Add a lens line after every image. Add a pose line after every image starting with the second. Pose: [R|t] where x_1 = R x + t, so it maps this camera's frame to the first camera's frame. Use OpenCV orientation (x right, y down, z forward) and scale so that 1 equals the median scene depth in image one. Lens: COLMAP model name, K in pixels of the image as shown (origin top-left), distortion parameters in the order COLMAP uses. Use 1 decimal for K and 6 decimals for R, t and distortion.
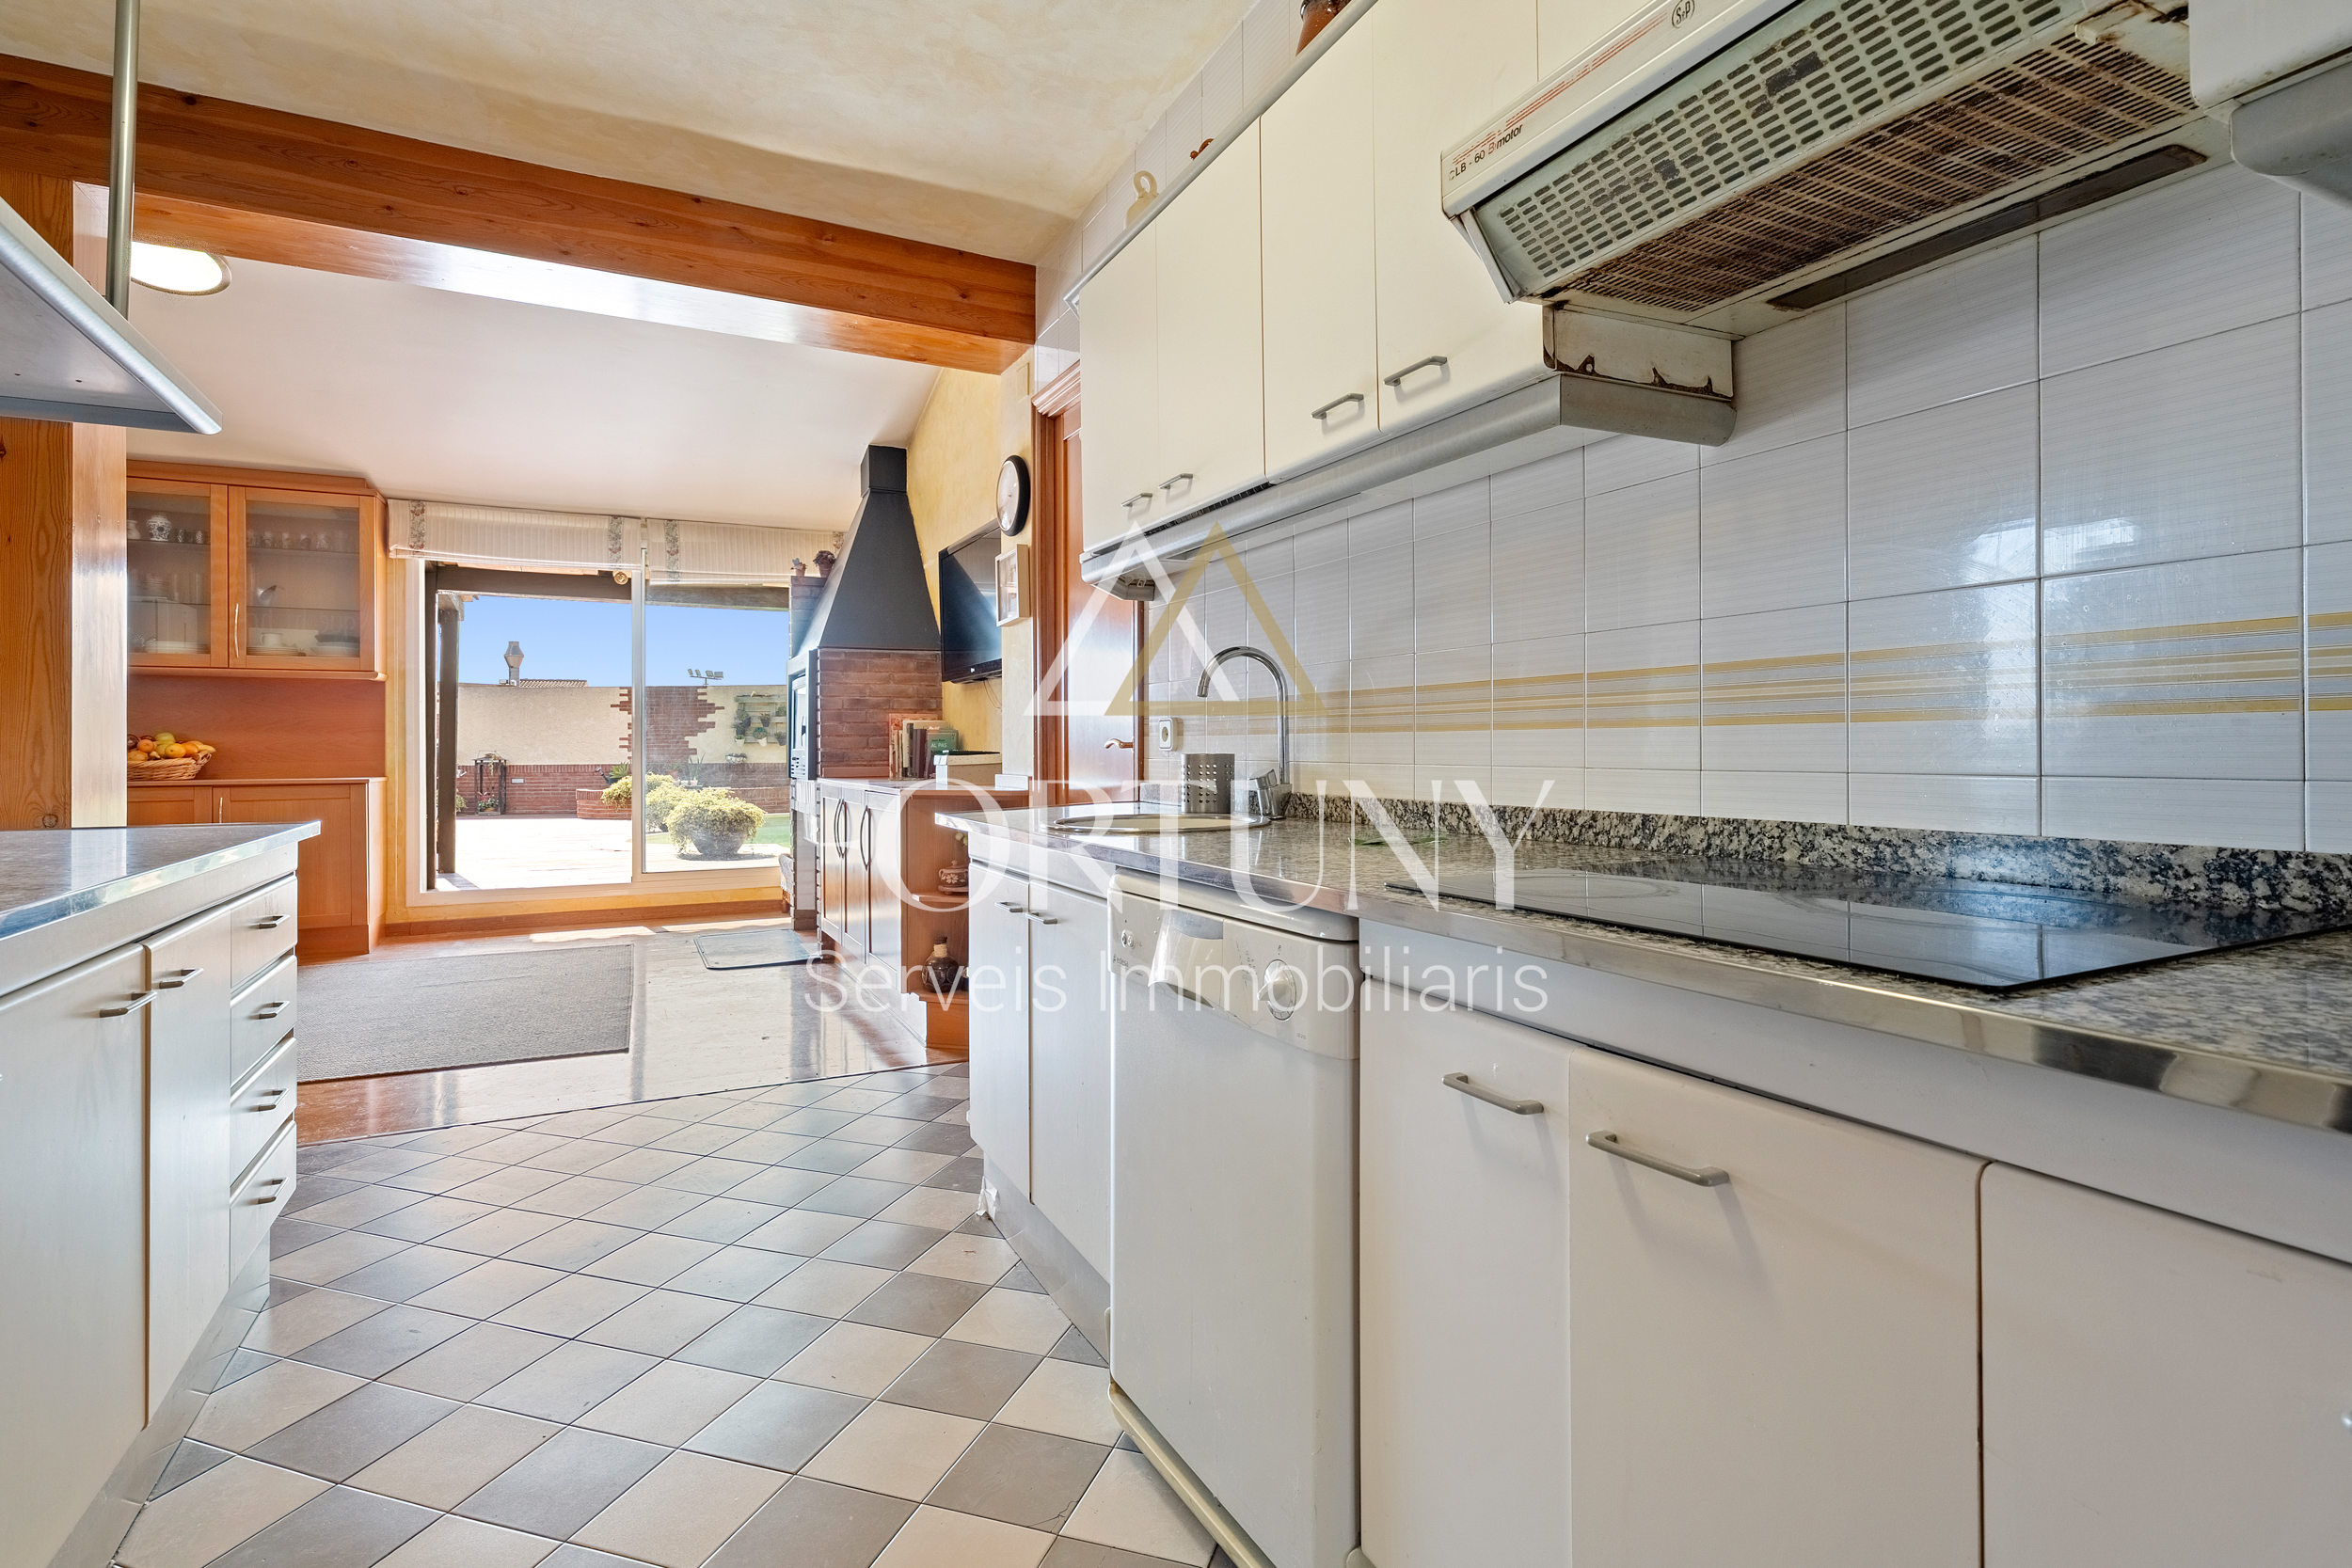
lens RADIAL K [[1112.8, 0, 1177.8], [0, 1112.8, 769.5], [0, 0, 1]] dist [0.004289, -0.000366]
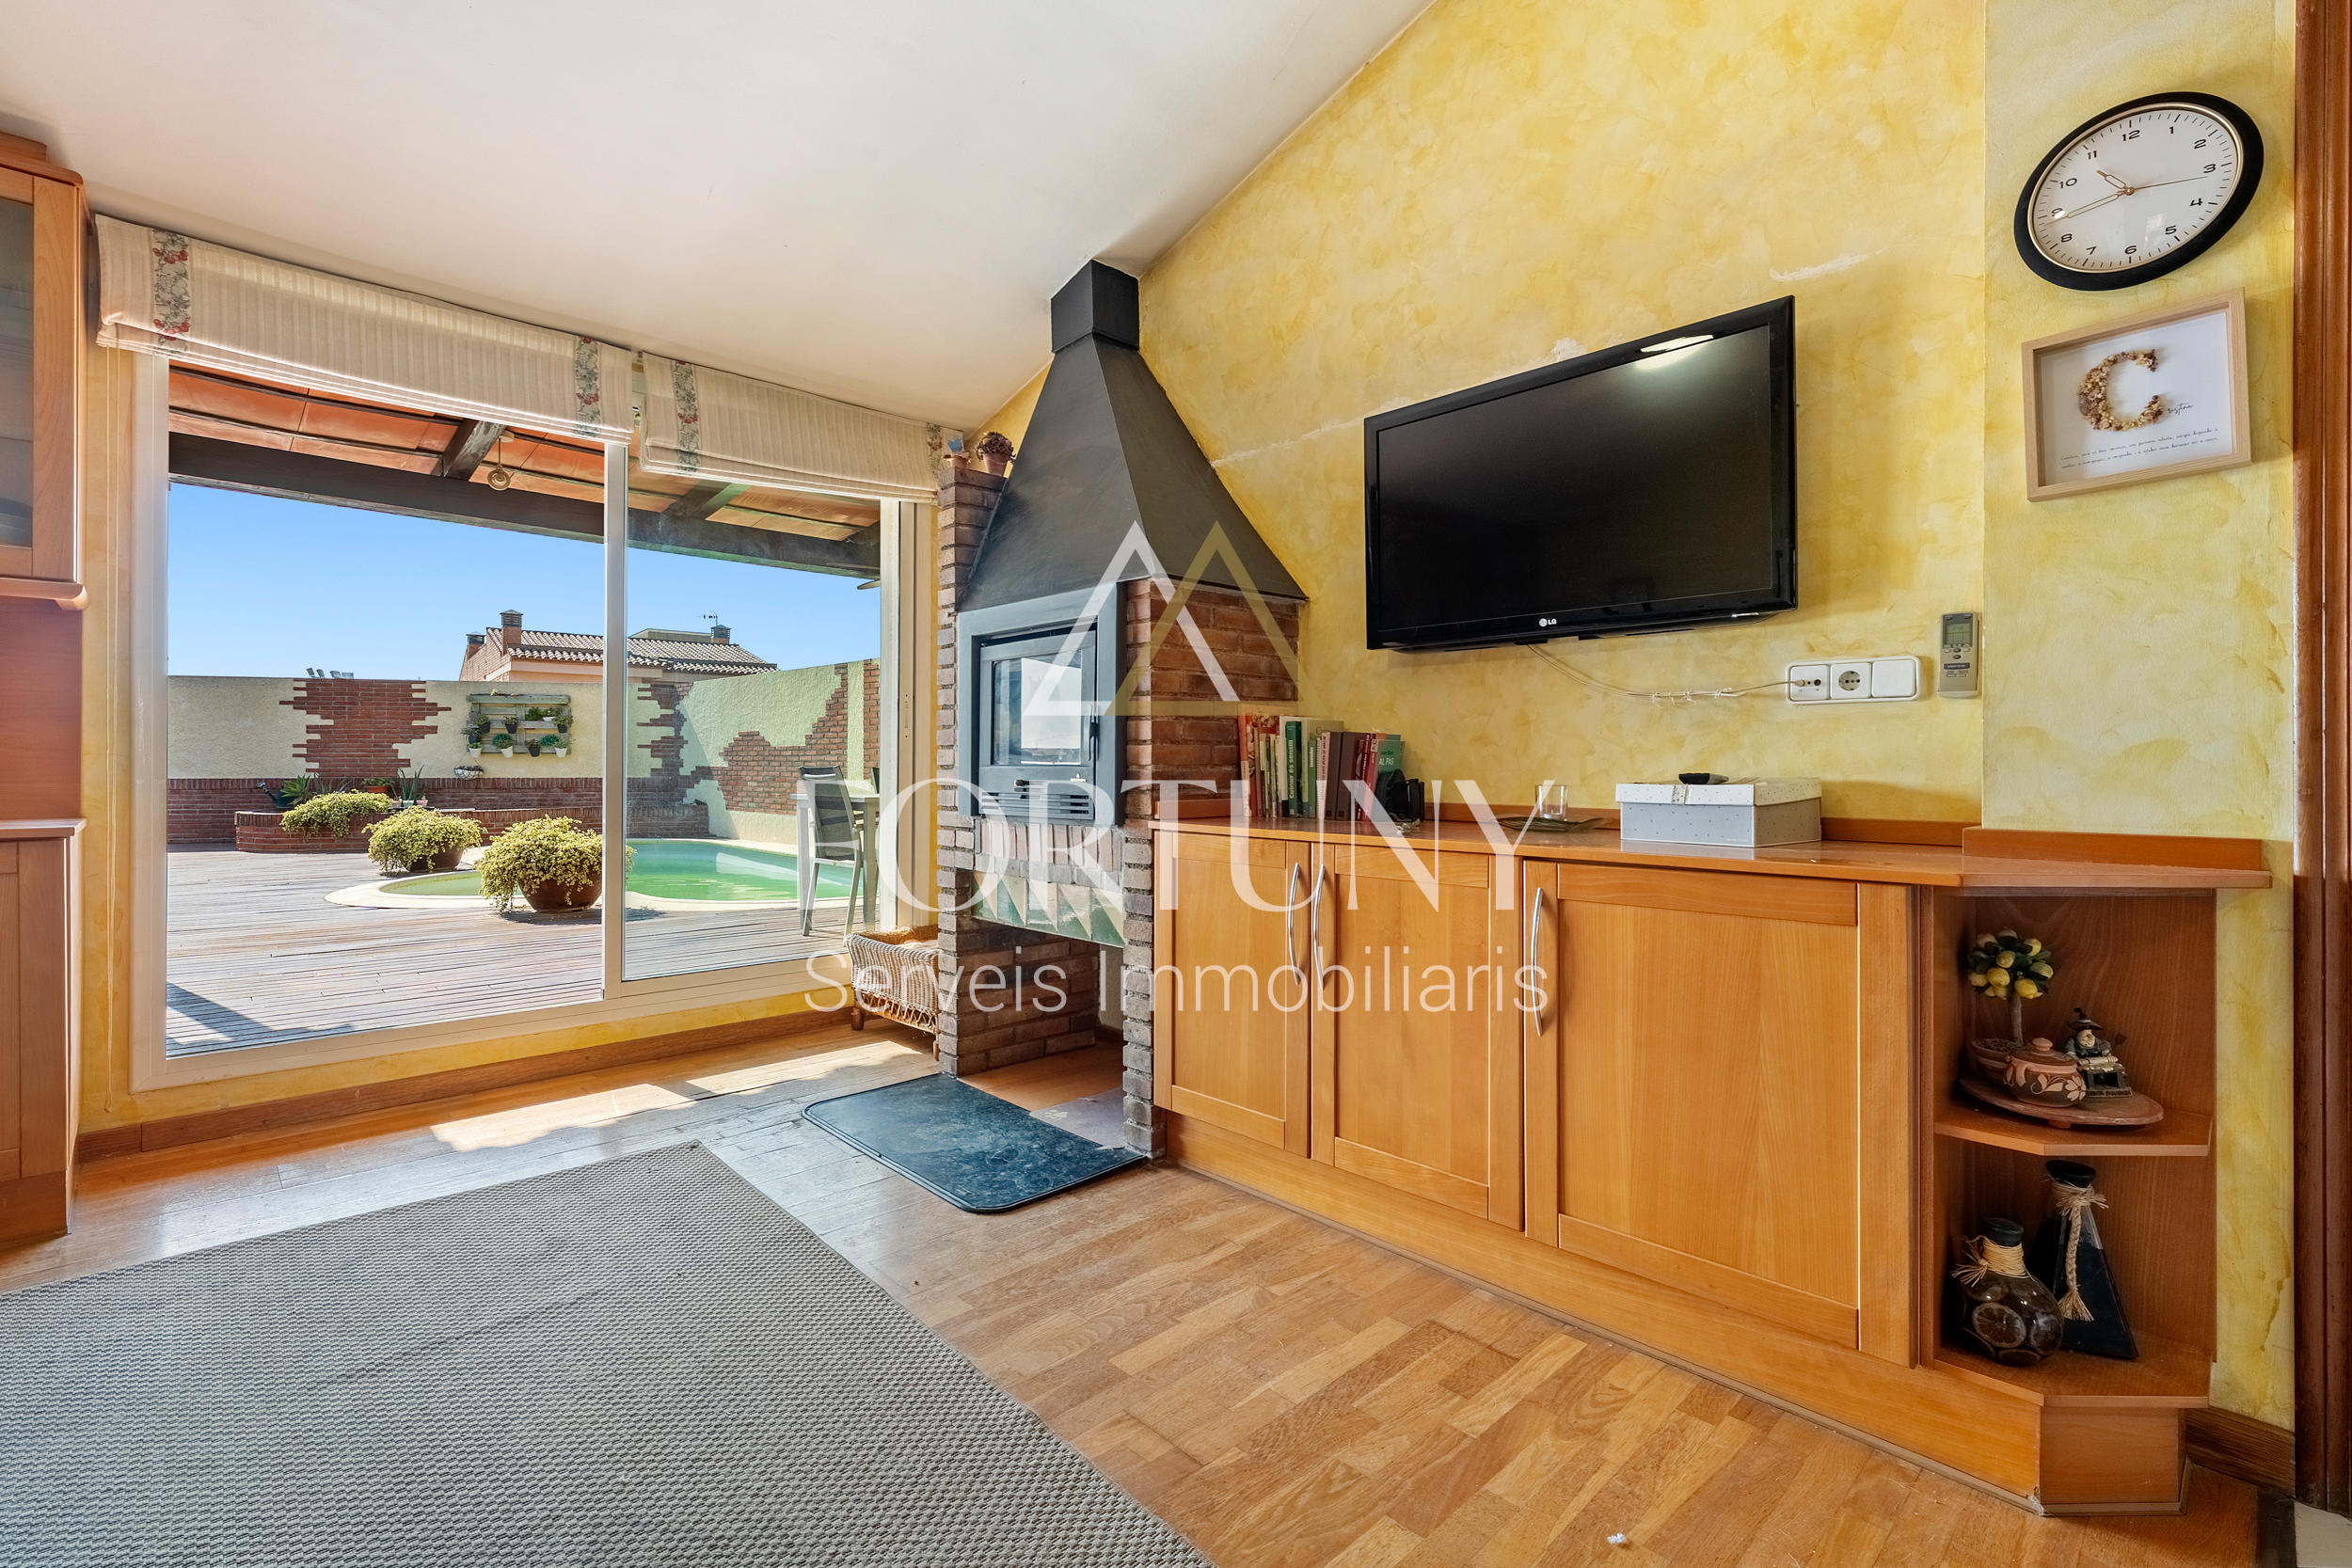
lens RADIAL K [[1017.7, 0, 1172.8], [0, 1017.7, 780.9], [0, 0, 1]] dist [-0.002629, -0.001311]
pose [[0.955472, 0.000951, 0.295080, -0.366034], [-0.000586, 0.999999, -0.001327, -0.007859], [-0.295081, 0.001095, 0.955472, 0.423860]]
